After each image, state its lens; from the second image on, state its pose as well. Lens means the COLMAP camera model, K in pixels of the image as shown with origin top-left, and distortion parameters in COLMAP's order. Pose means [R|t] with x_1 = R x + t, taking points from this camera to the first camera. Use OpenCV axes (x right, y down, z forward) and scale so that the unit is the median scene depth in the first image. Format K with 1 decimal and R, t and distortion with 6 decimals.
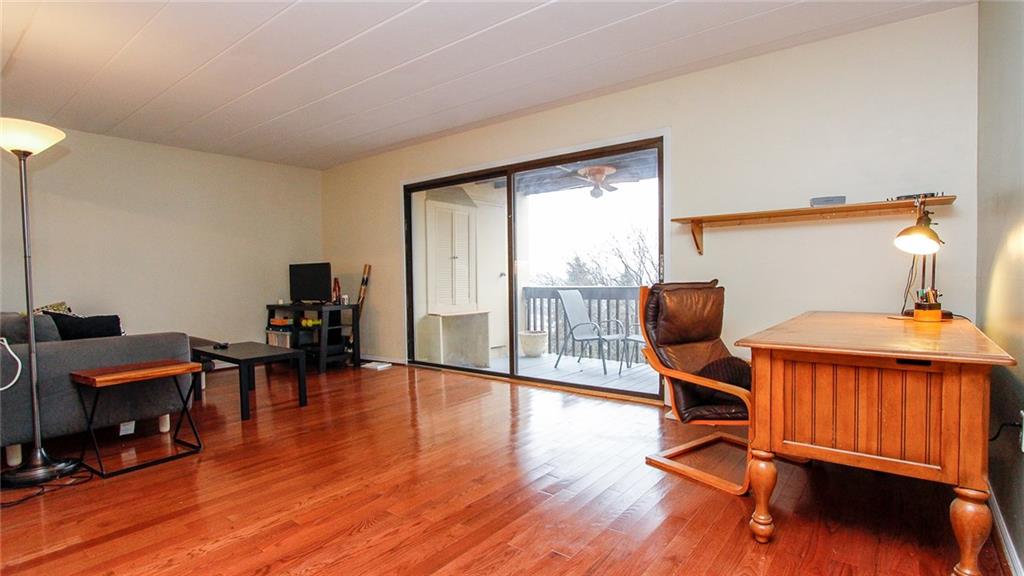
lens RADIAL K [[489.3, 0, 513.6], [0, 489.3, 291.7], [0, 0, 1]] dist [-0.011786, -0.000339]
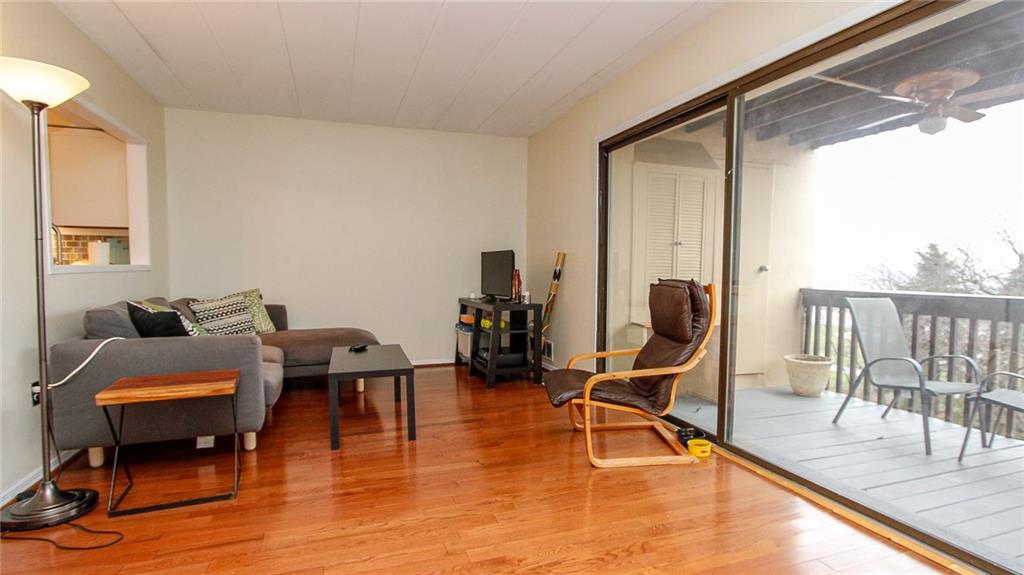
lens RADIAL K [[525.0, 0, 535.6], [0, 525.0, 294.3], [0, 0, 1]] dist [-0.001109, 0.000315]
pose [[0.862900, 0.045816, -0.503294, 0.093478], [-0.034024, 0.998889, 0.032597, -0.016385], [0.504229, -0.011004, 0.863500, 0.276314]]
